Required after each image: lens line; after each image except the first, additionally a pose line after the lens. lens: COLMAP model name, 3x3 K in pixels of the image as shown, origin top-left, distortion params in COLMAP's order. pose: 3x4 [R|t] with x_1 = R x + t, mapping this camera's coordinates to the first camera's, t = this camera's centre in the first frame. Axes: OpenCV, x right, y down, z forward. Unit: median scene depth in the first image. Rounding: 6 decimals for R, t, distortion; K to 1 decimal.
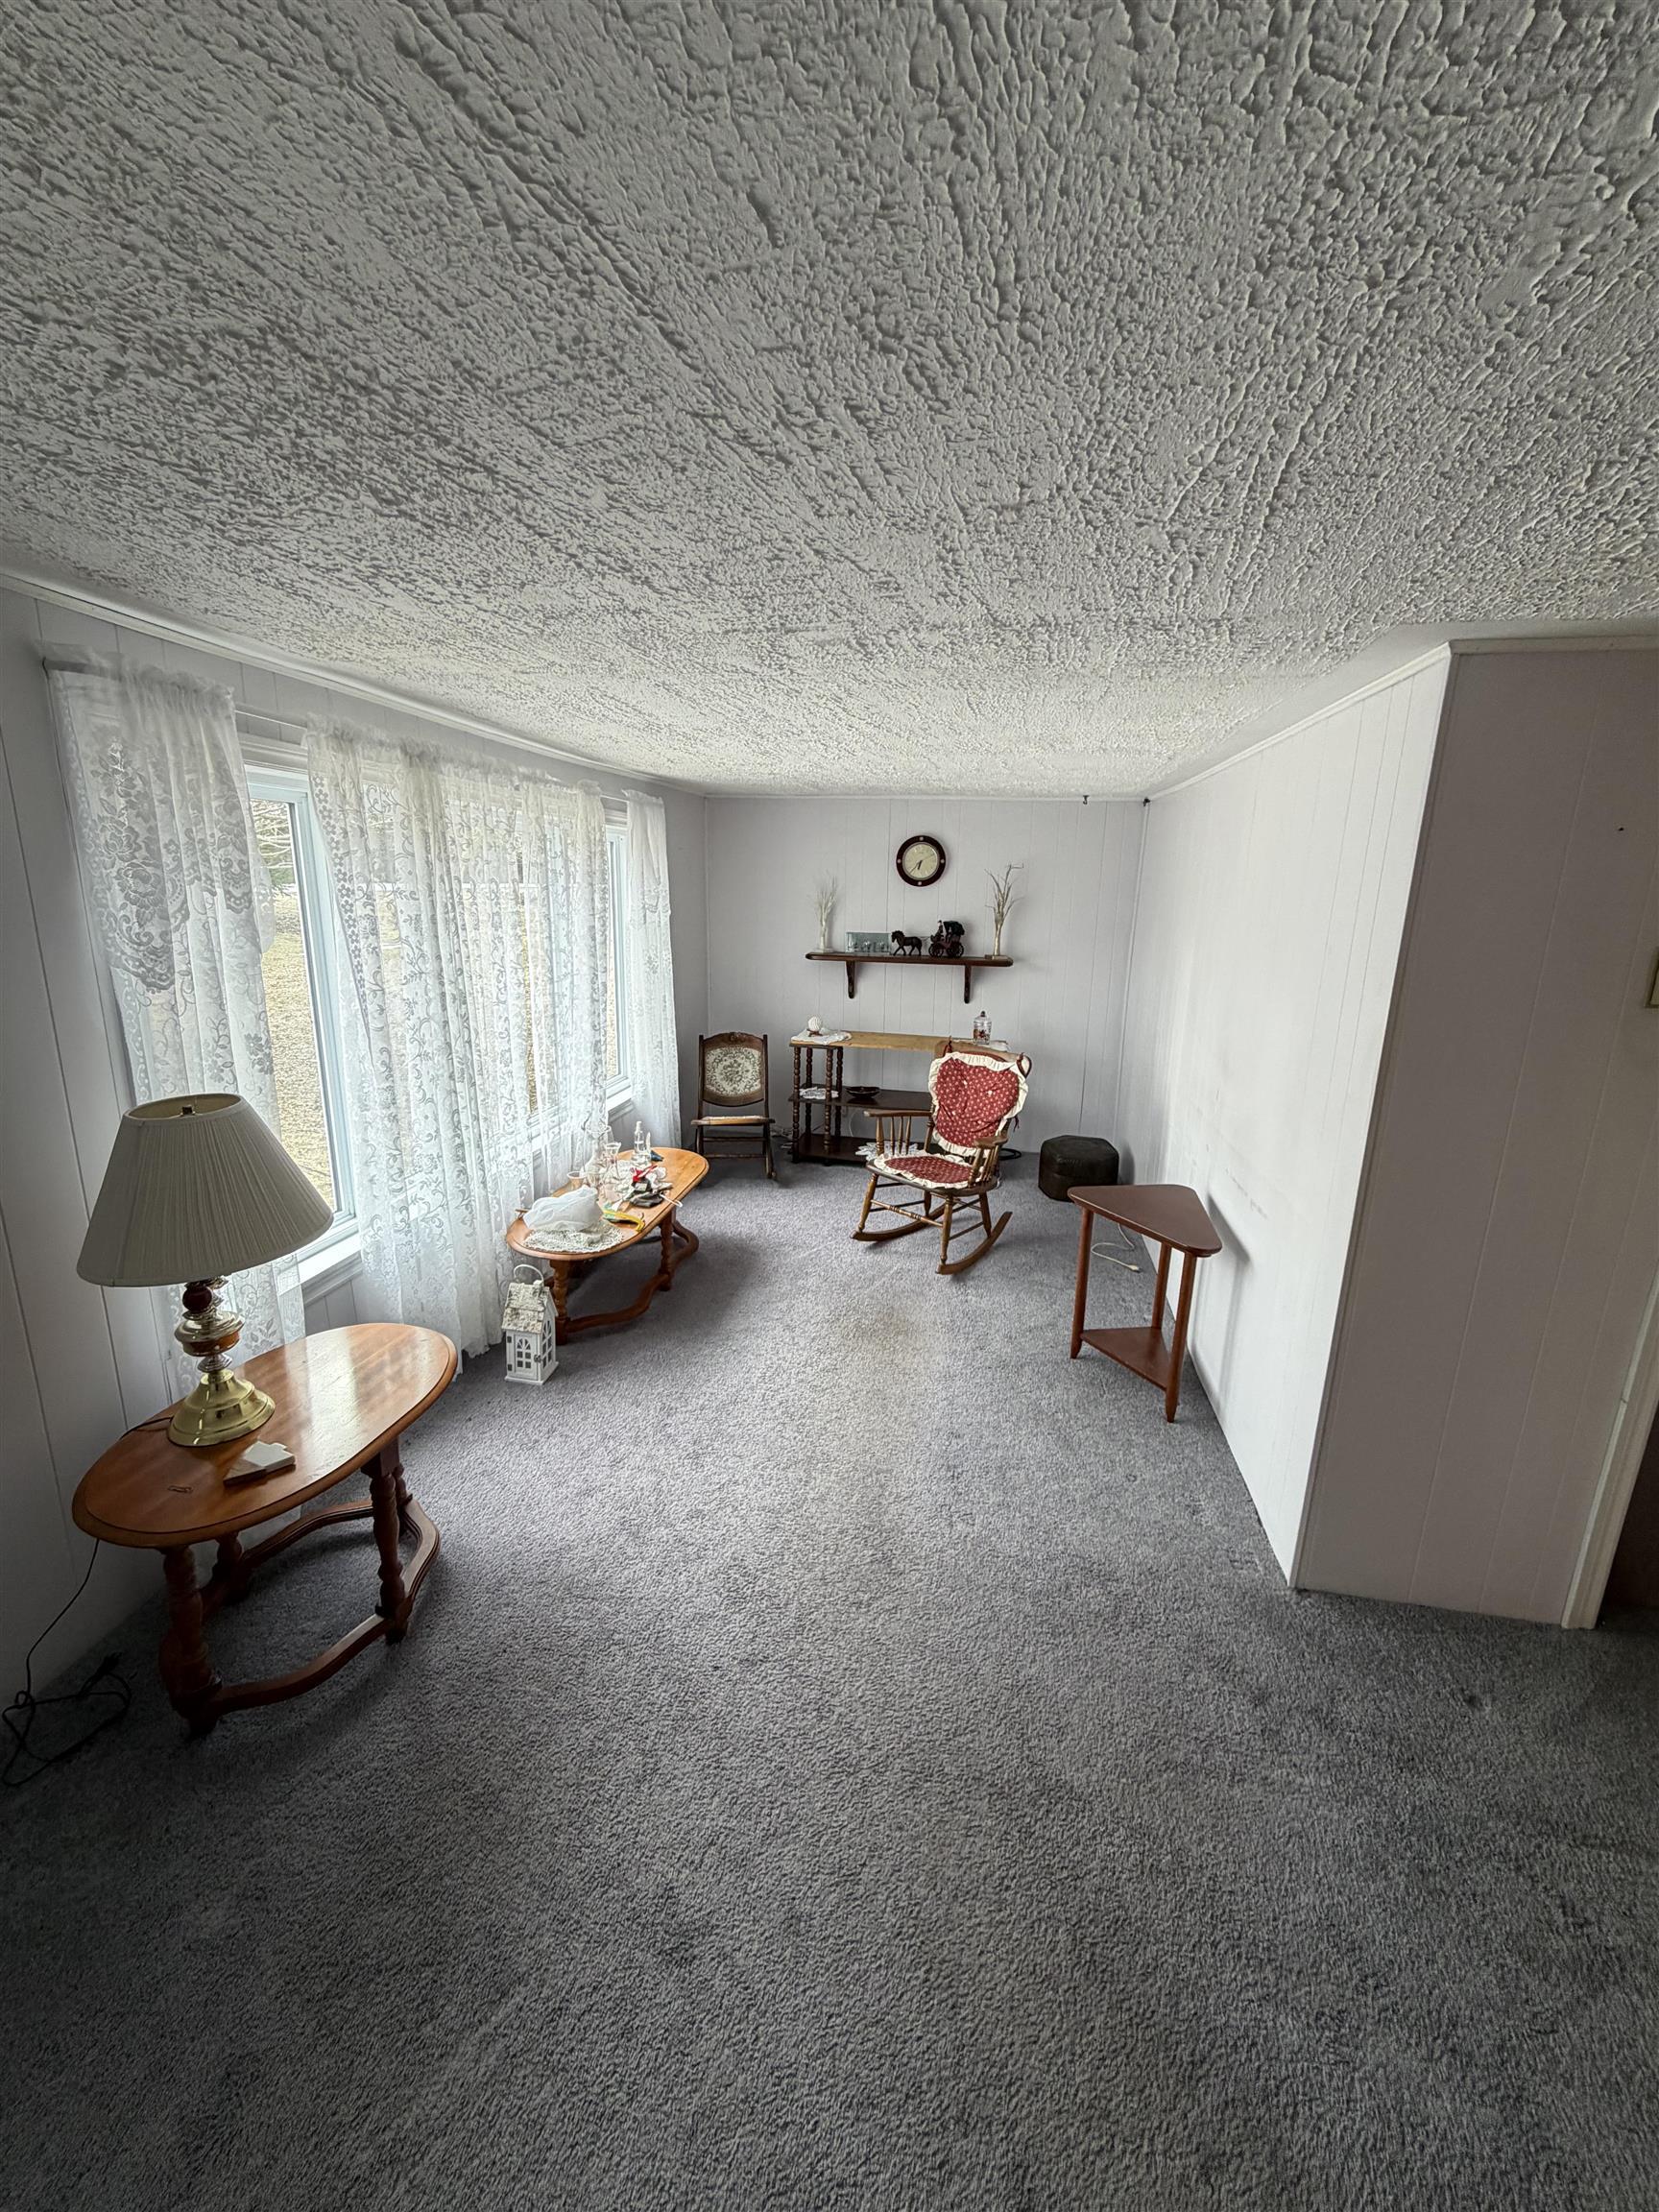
lens RADIAL K [[883.4, 0, 829.1], [0, 883.4, 1107.1], [0, 0, 1]] dist [0.001535, -0.000027]
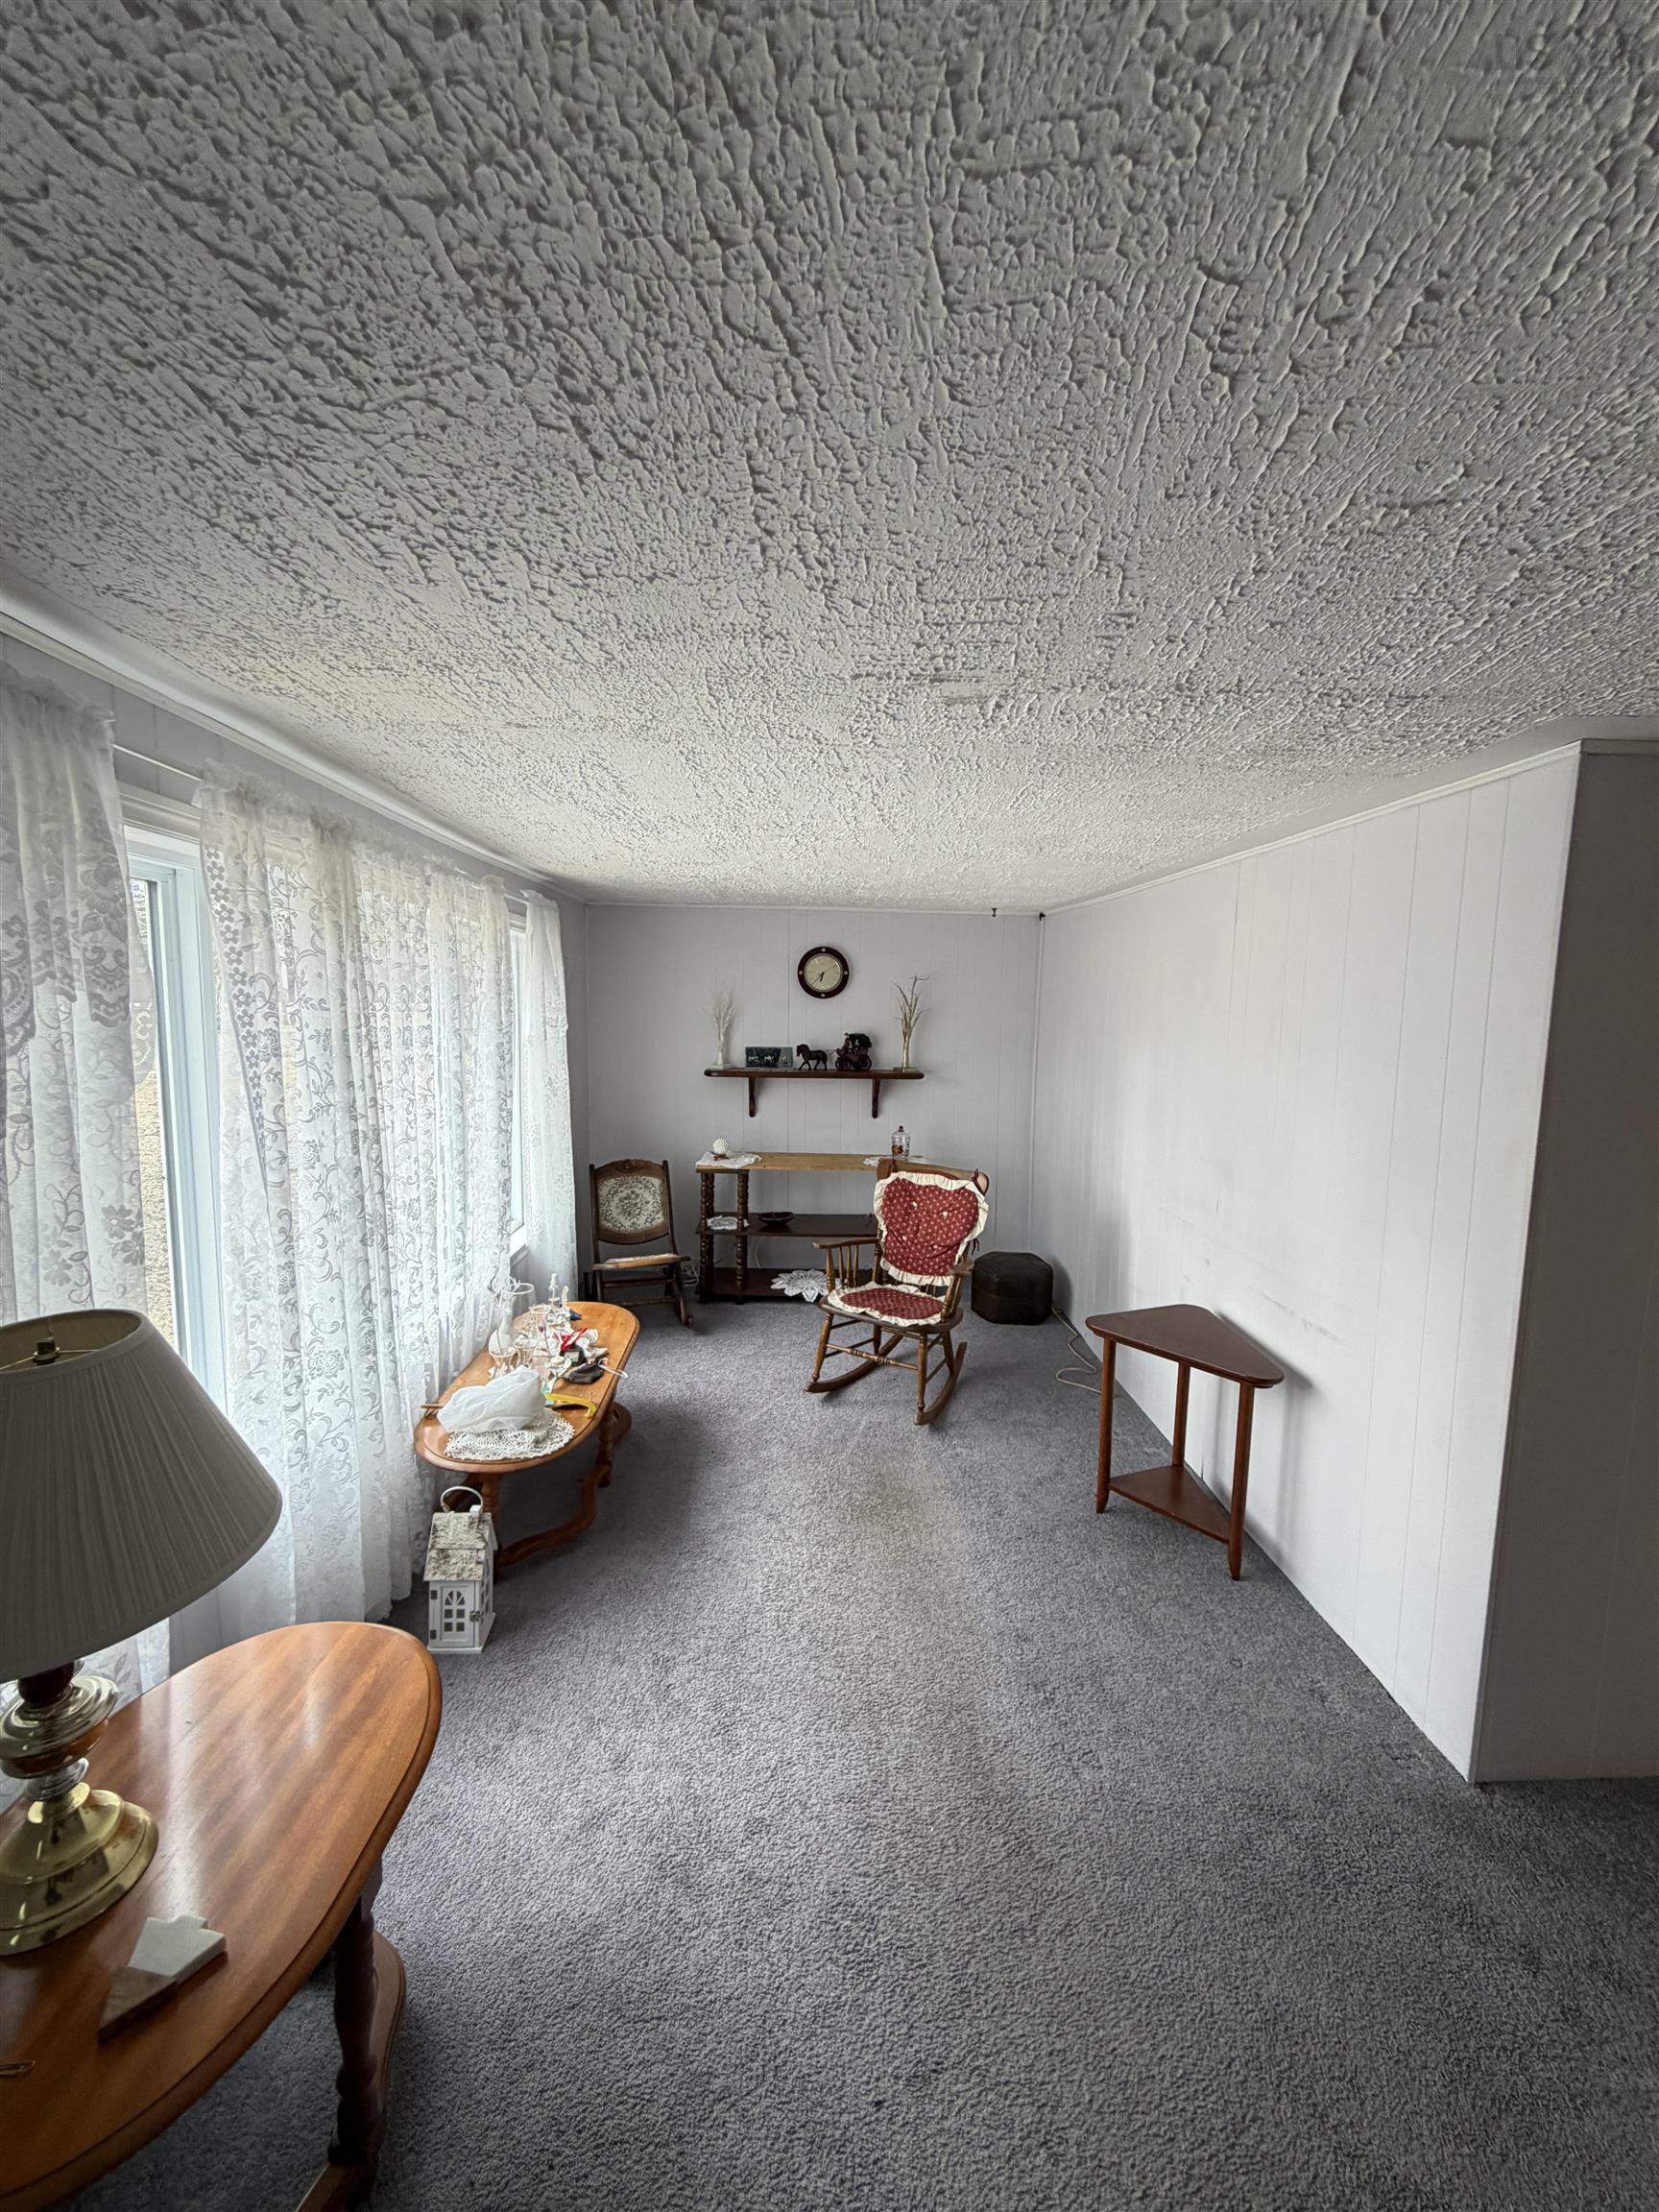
lens RADIAL K [[883.4, 0, 829.6], [0, 883.4, 1104.5], [0, 0, 1]] dist [0.001535, -0.000027]
pose [[0.974328, -0.030598, 0.223044, -0.192039], [0.059627, 0.990414, -0.124600, -0.029915], [-0.217093, 0.134701, 0.966812, 0.161052]]
